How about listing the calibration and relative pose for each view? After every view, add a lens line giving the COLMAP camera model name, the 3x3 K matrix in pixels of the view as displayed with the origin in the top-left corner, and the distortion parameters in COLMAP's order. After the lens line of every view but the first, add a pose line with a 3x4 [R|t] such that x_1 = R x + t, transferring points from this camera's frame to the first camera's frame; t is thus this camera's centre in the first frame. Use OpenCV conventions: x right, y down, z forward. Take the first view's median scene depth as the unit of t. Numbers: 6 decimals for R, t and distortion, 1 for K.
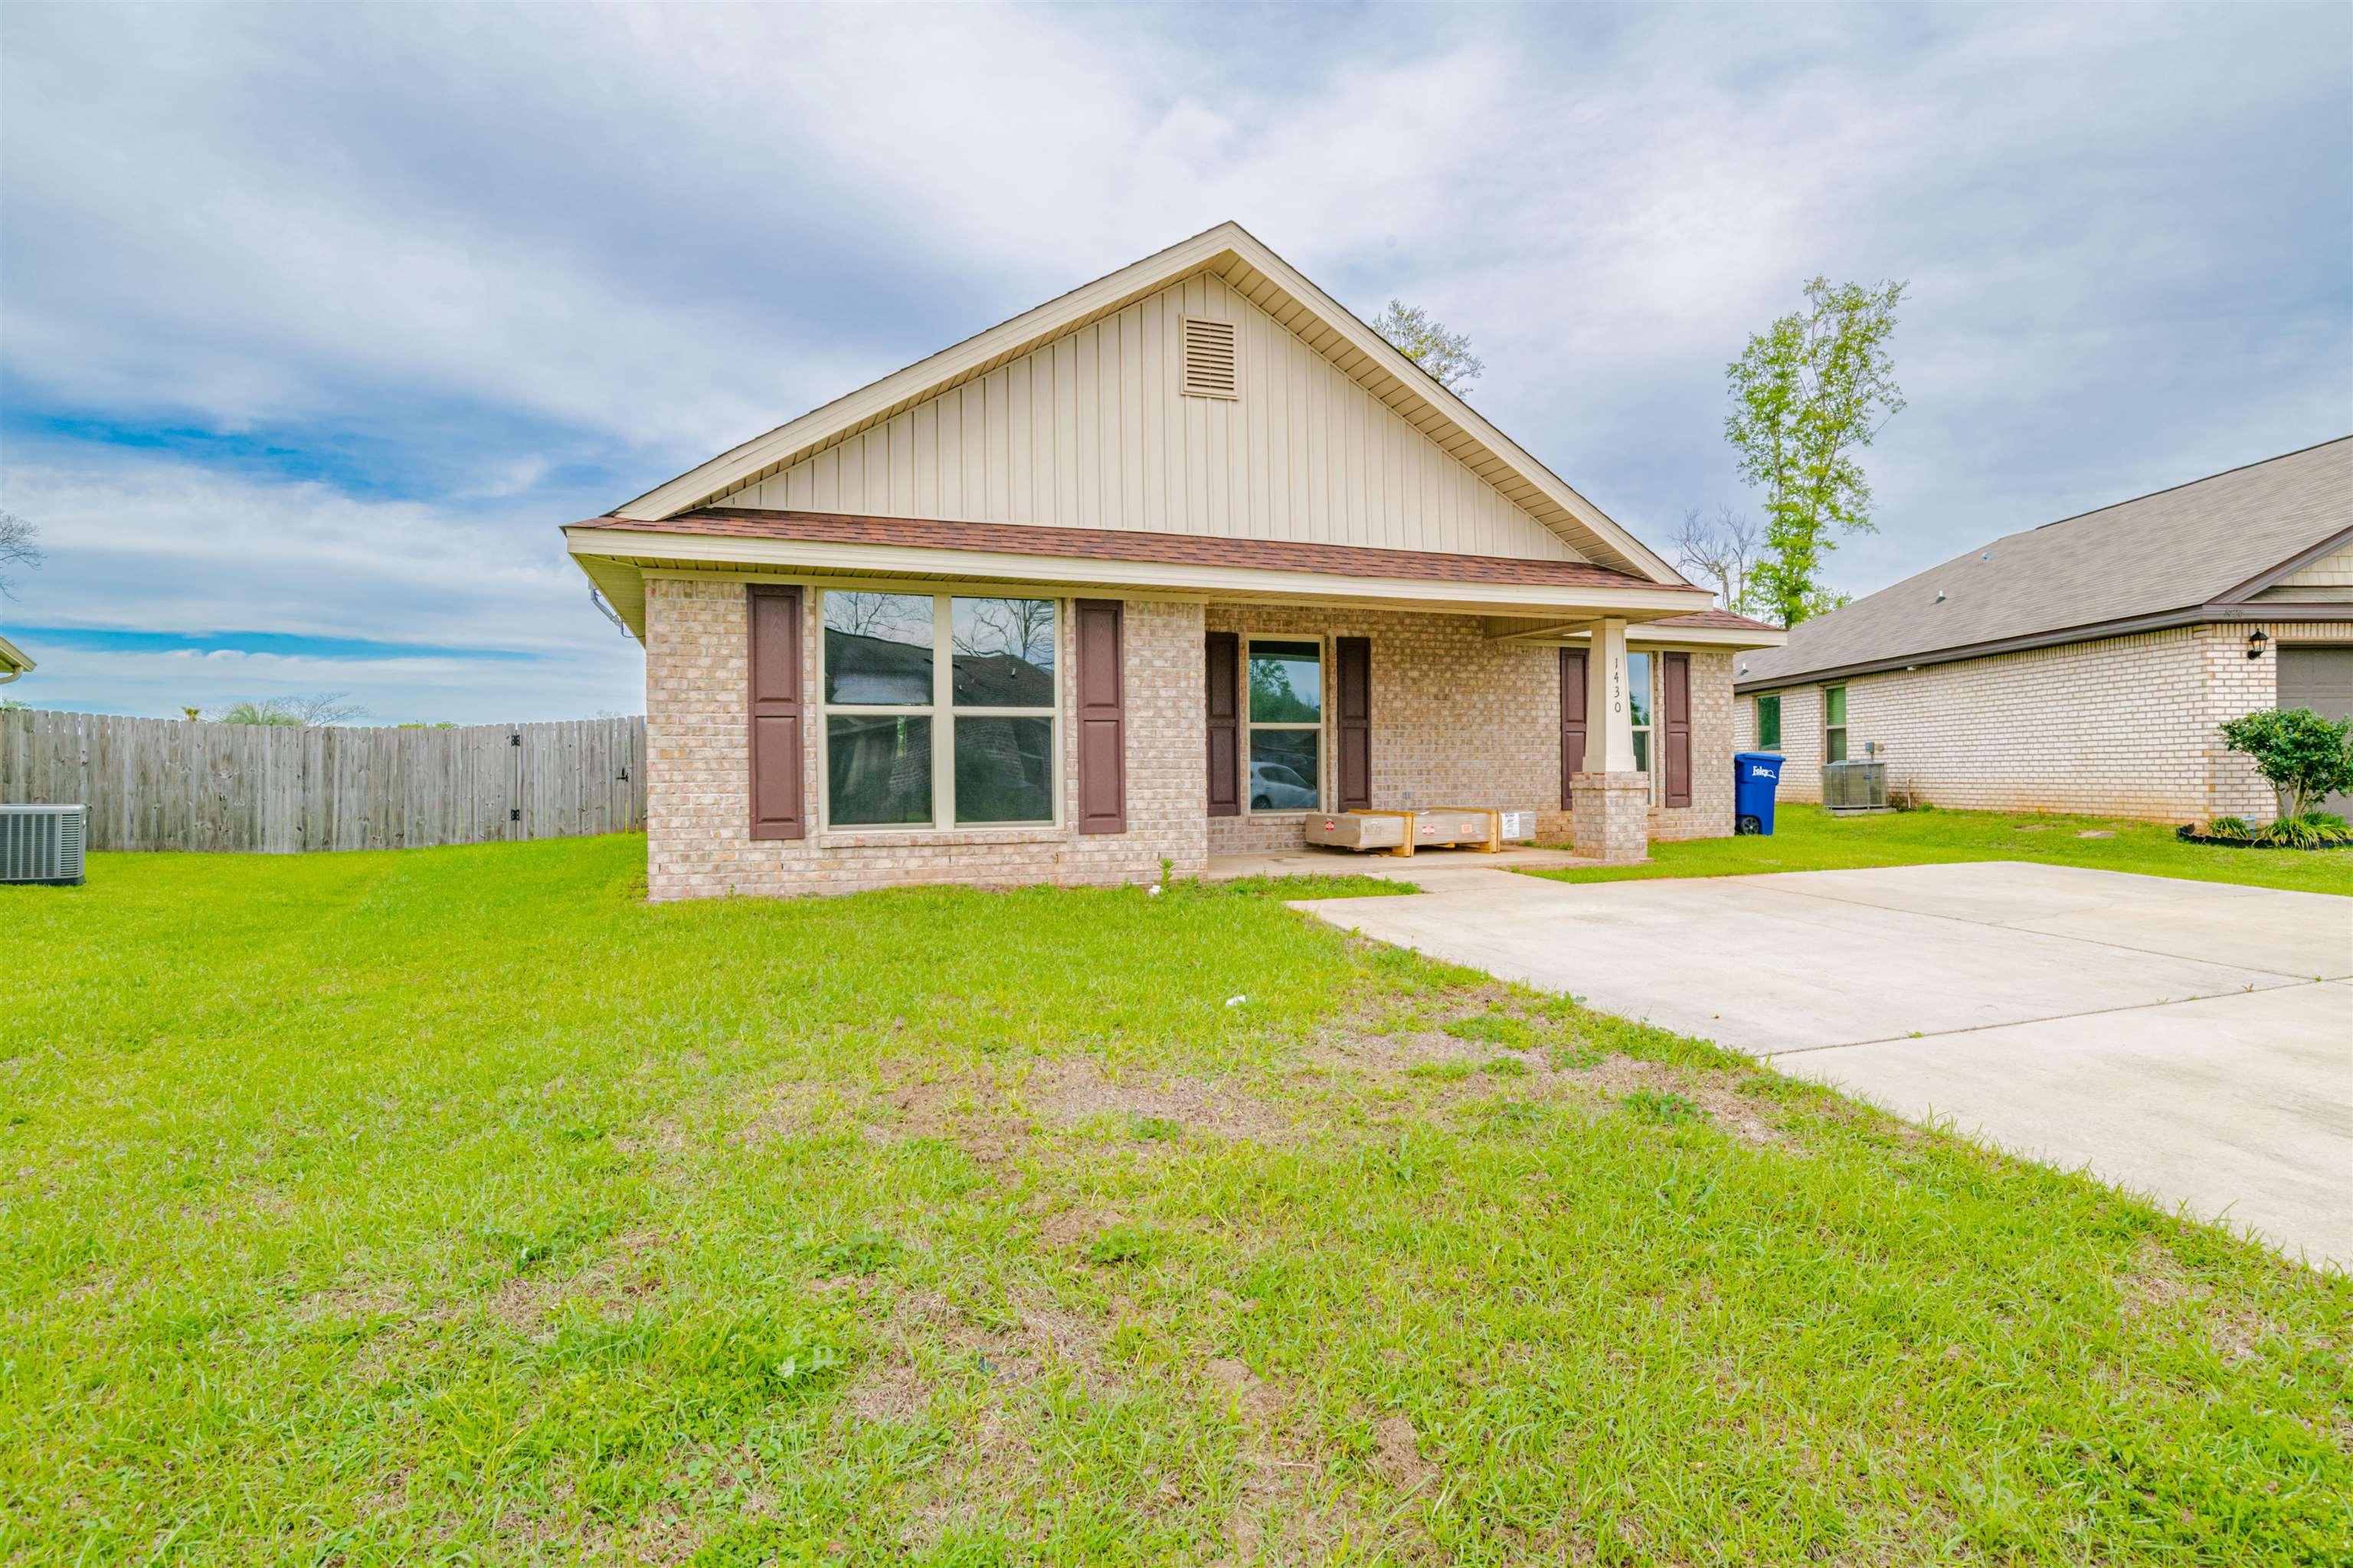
lens RADIAL K [[1200.2, 0, 1188.3], [0, 1200.2, 778.5], [0, 0, 1]] dist [-0.065756, 0.026647]
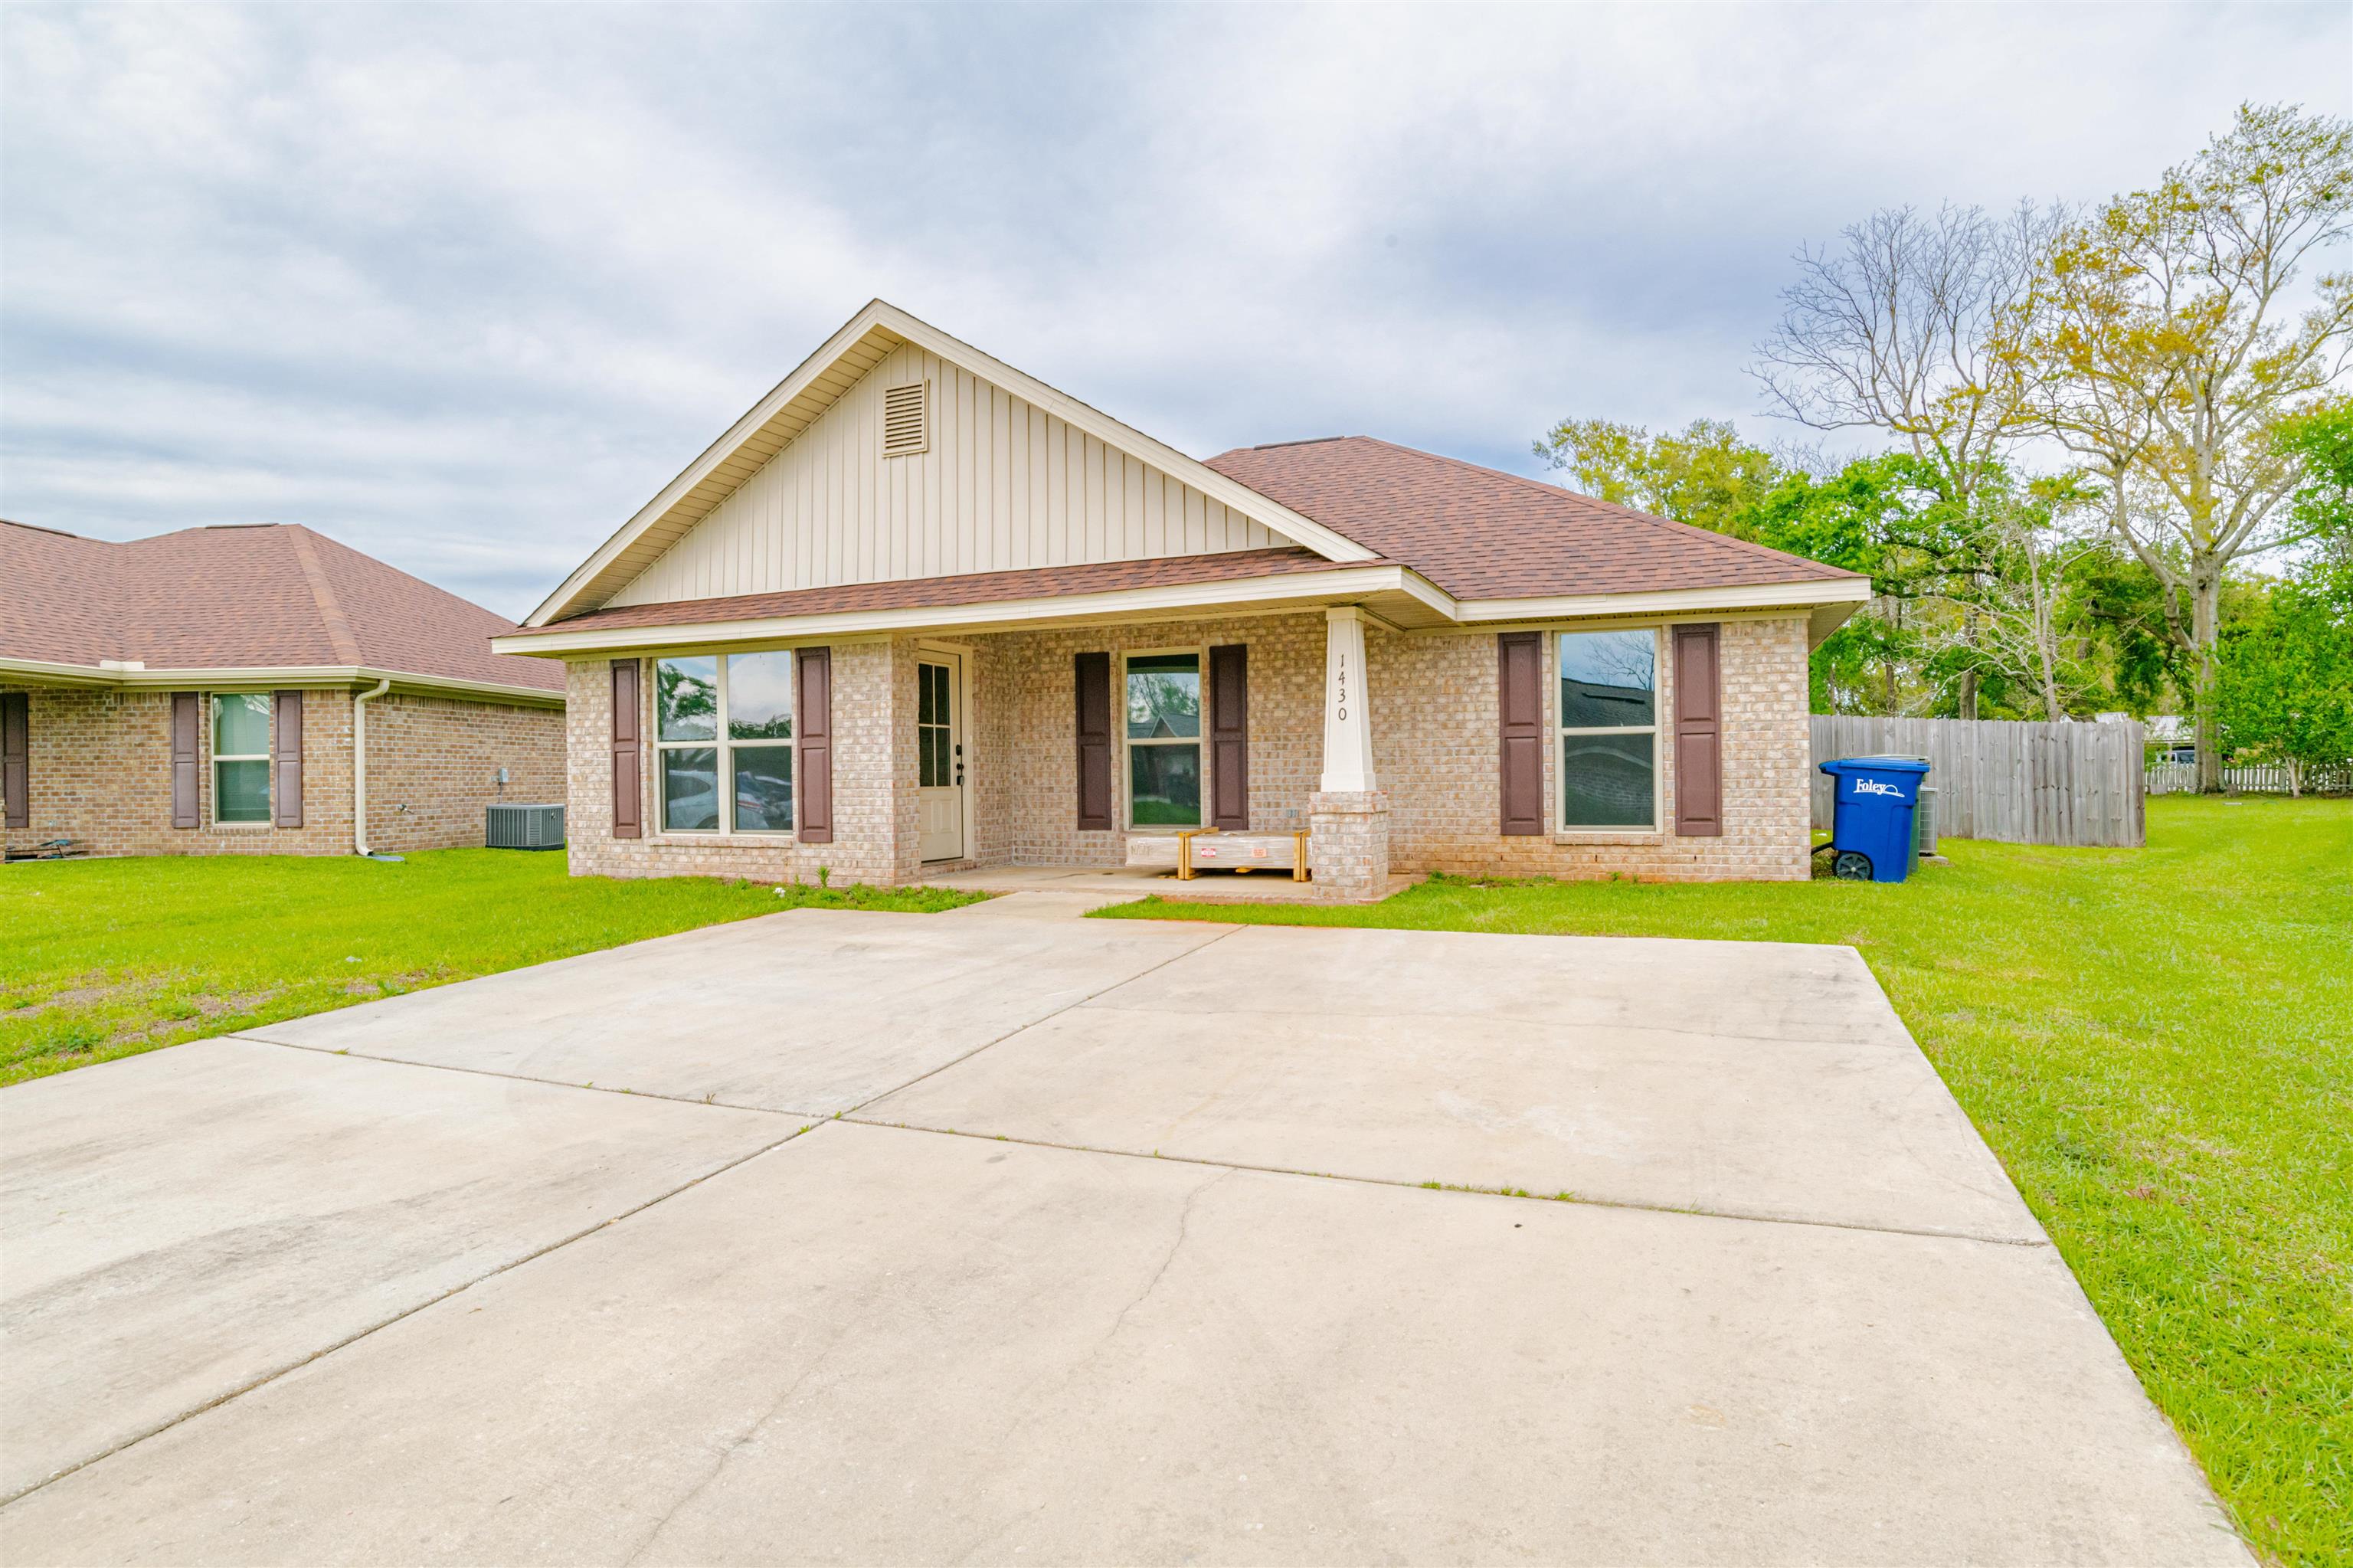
lens RADIAL K [[1200.2, 0, 1188.3], [0, 1200.2, 778.5], [0, 0, 1]] dist [-0.065756, 0.026647]
pose [[0.735823, 0.001282, -0.677172, 0.981286], [0.002154, 0.999989, 0.004234, -0.021774], [0.677170, -0.004574, 0.735812, 0.365439]]
